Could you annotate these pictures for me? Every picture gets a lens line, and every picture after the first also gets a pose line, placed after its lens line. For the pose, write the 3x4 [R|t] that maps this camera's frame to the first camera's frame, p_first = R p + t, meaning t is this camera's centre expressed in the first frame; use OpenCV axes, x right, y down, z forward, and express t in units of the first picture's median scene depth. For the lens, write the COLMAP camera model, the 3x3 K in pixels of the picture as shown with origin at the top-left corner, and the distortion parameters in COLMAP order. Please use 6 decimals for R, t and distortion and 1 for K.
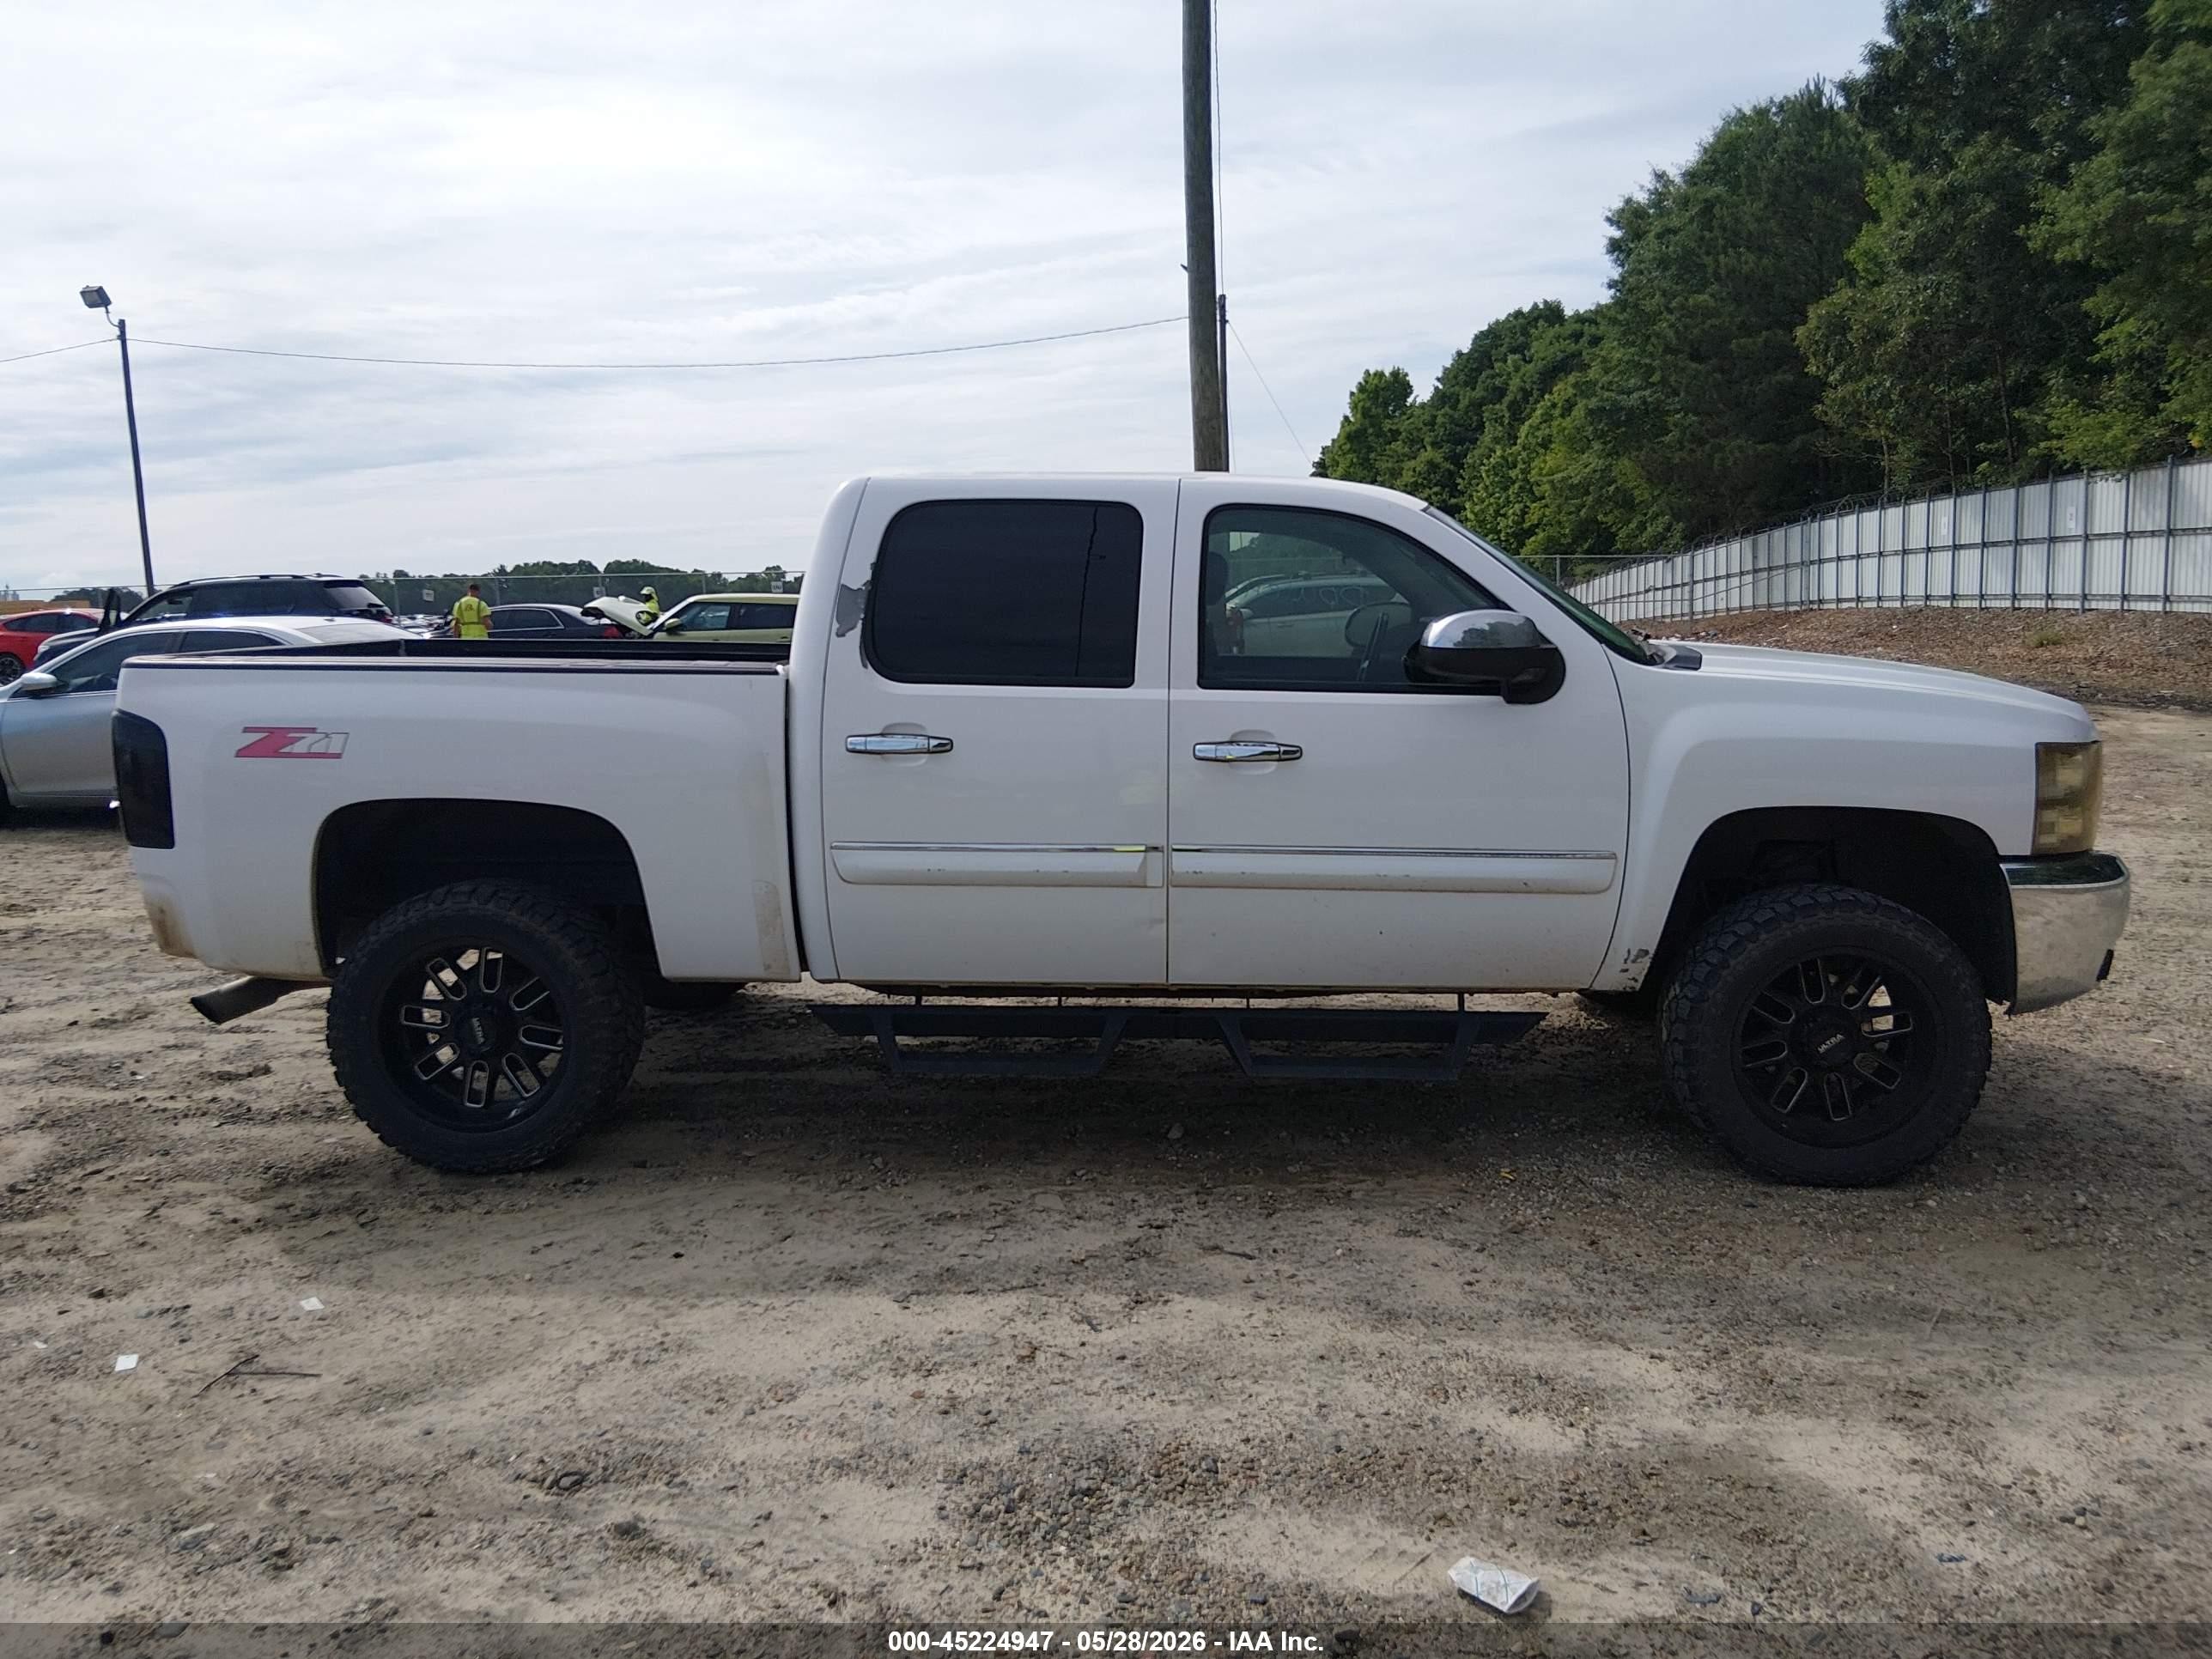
lens RADIAL K [[1662.9, 0, 1105.4], [0, 1662.9, 825.6], [0, 0, 1]] dist [0.068469, -0.111121]
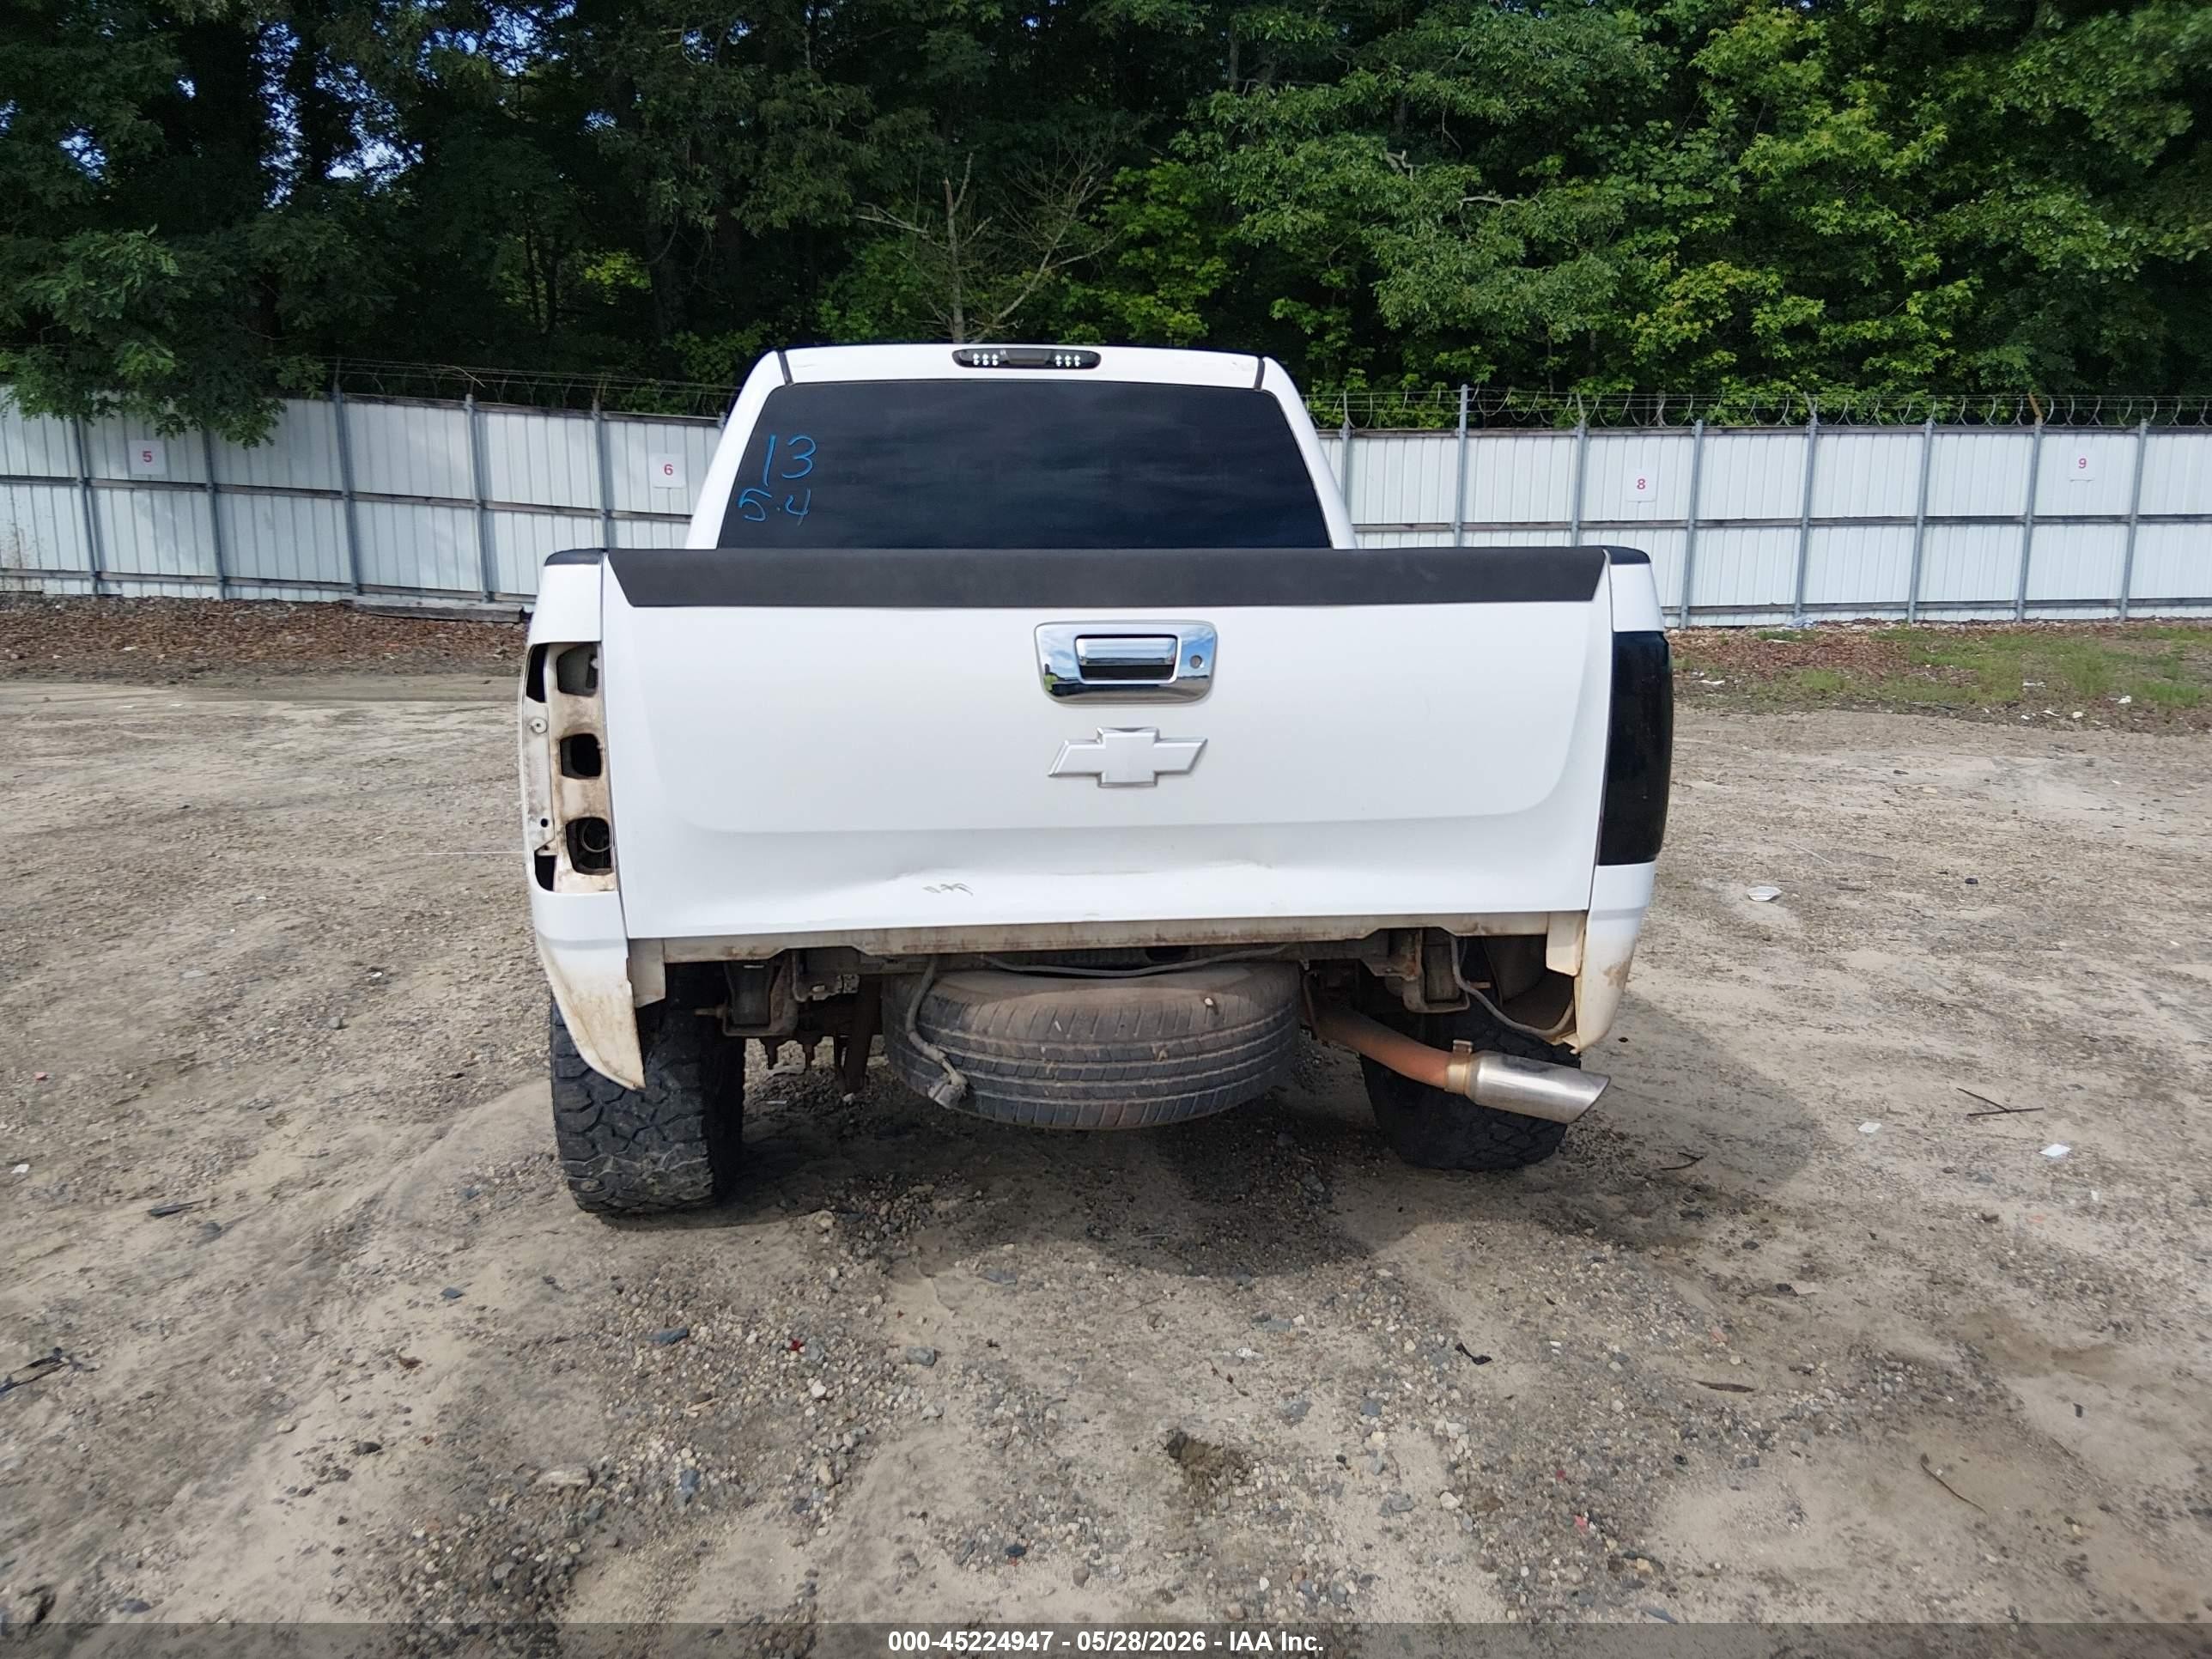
lens RADIAL K [[1662.9, 0, 1103.7], [0, 1662.9, 833.0], [0, 0, 1]] dist [0.068469, -0.111121]
pose [[-0.160471, -0.168210, 0.972602, -0.189815], [0.141863, 0.971211, 0.191376, -0.023742], [-0.976793, 0.168687, -0.131988, 0.213914]]
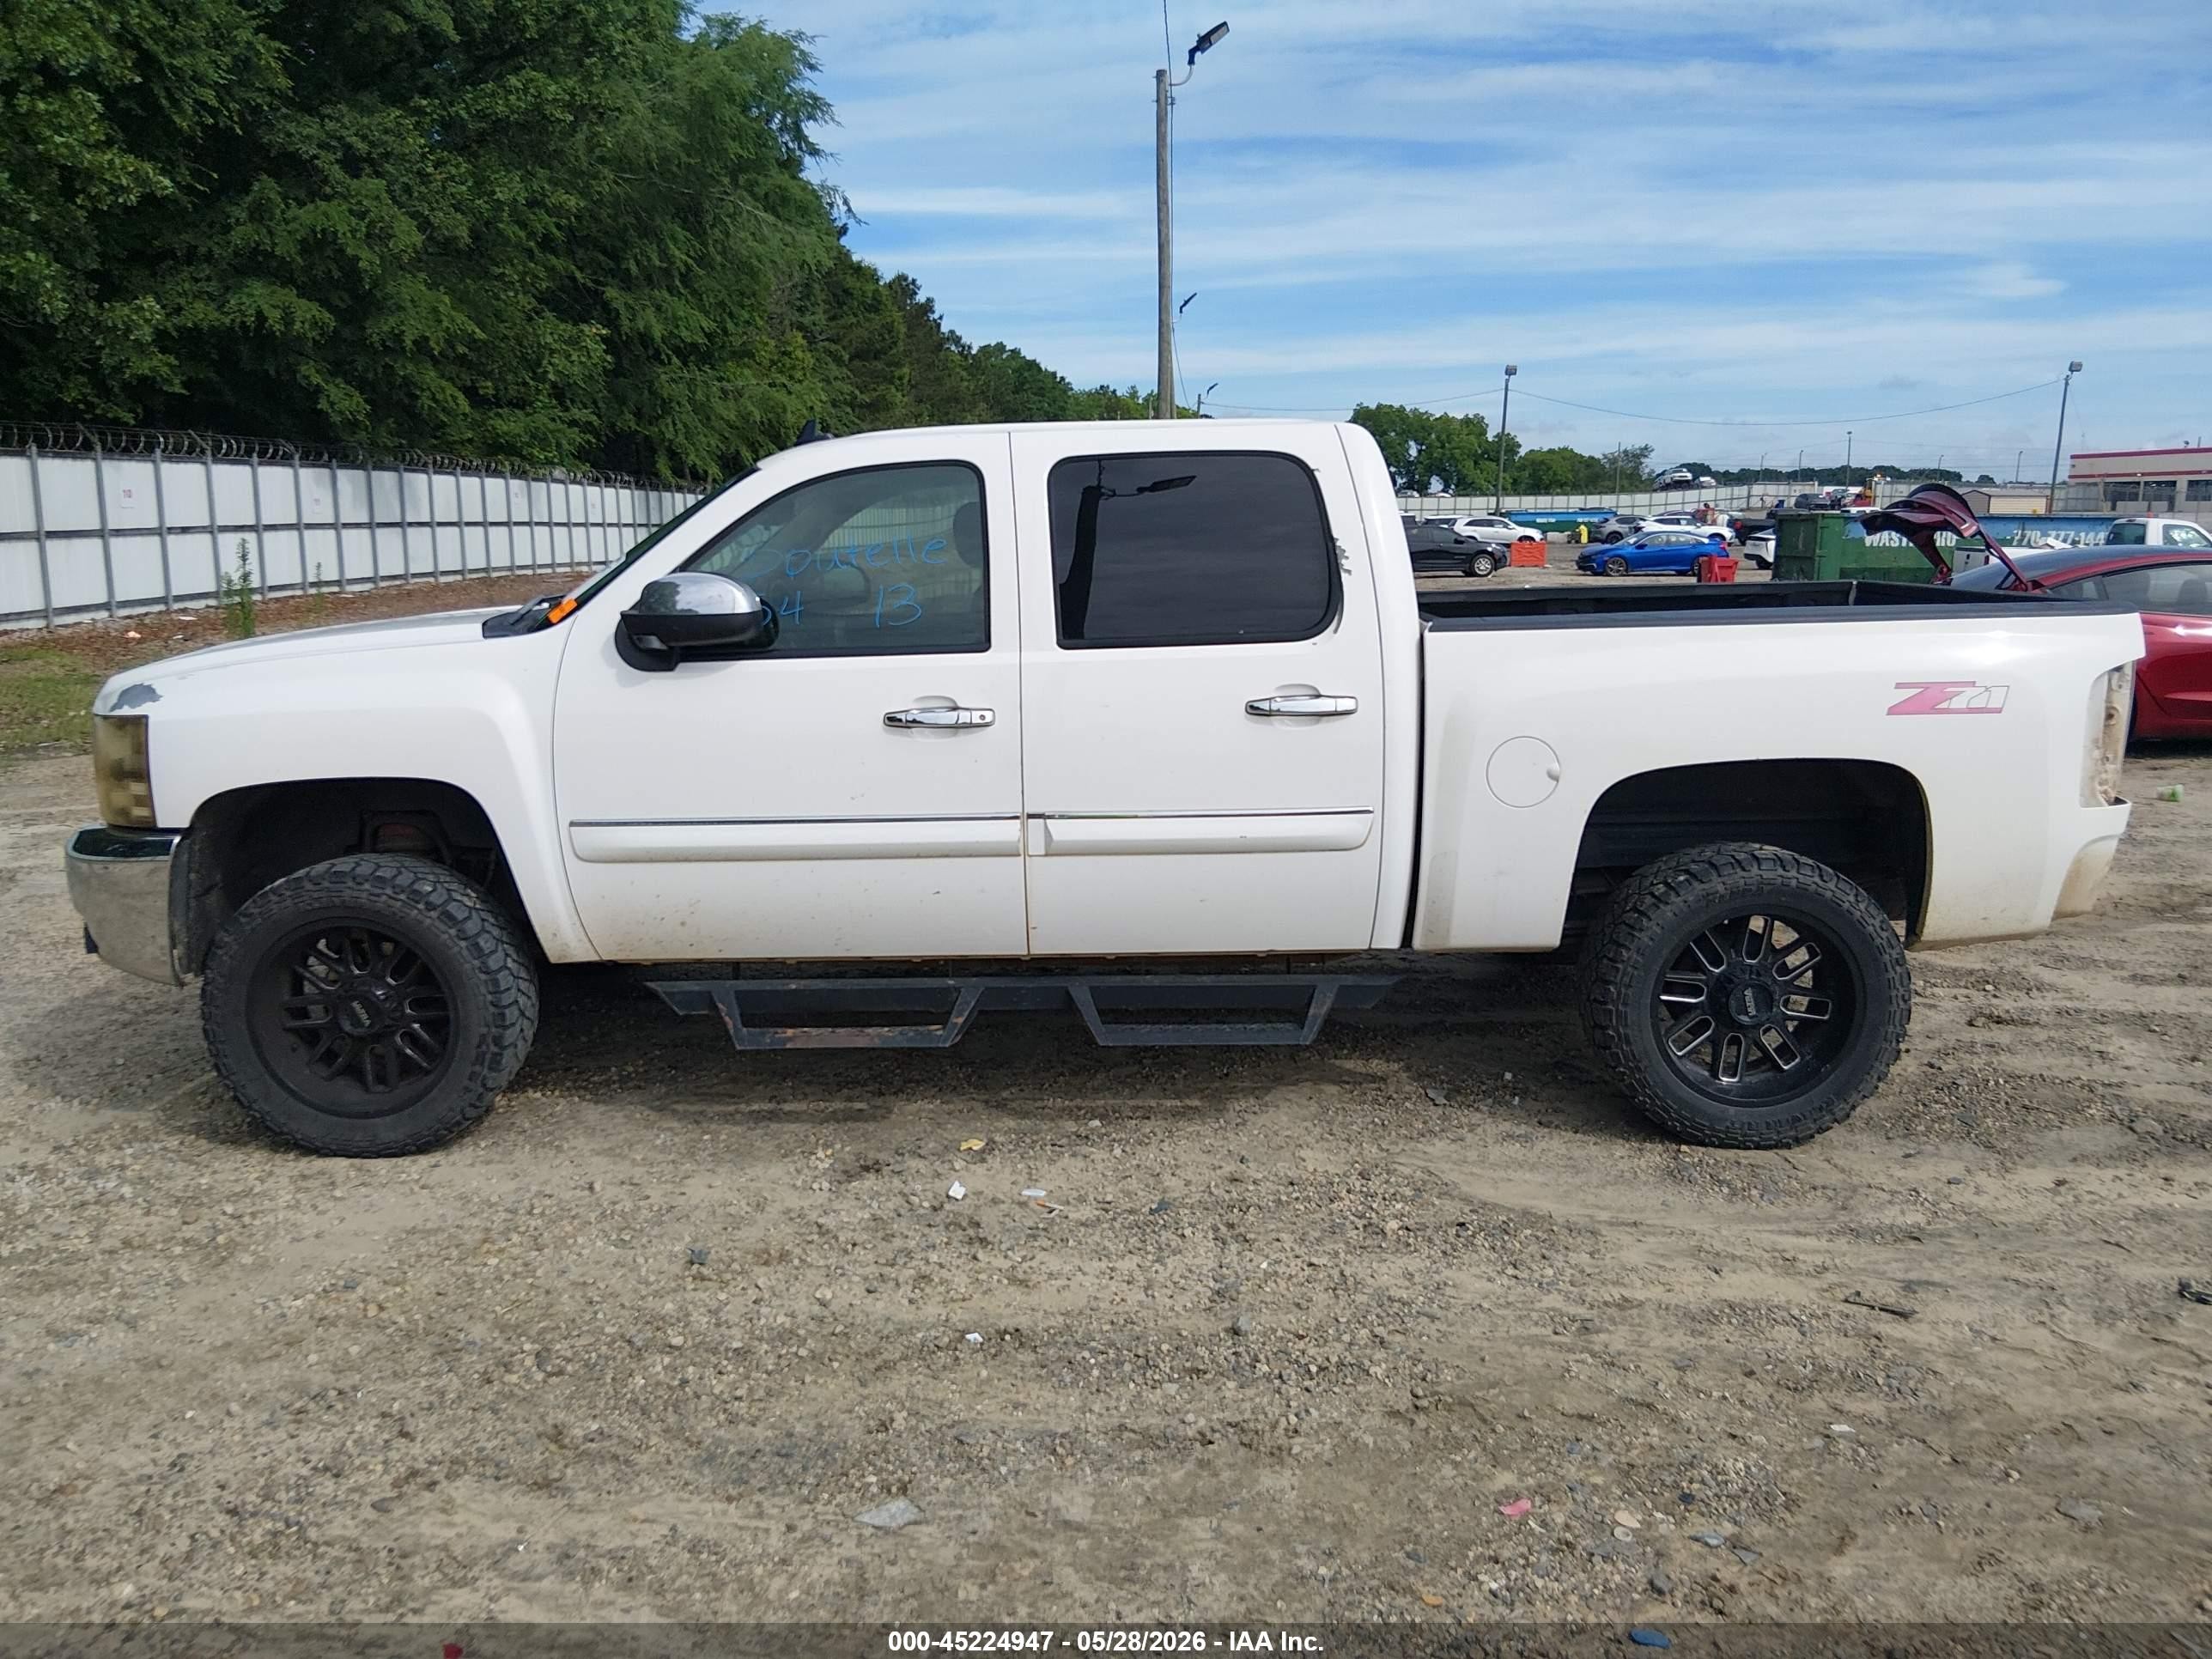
lens RADIAL K [[1662.9, 0, 1093.0], [0, 1662.9, 830.7], [0, 0, 1]] dist [0.068469, -0.111121]
pose [[-0.999218, 0.024765, -0.030838, 0.008621], [0.013590, 0.947210, 0.320325, -0.057053], [0.037143, 0.319655, -0.946806, 0.380386]]
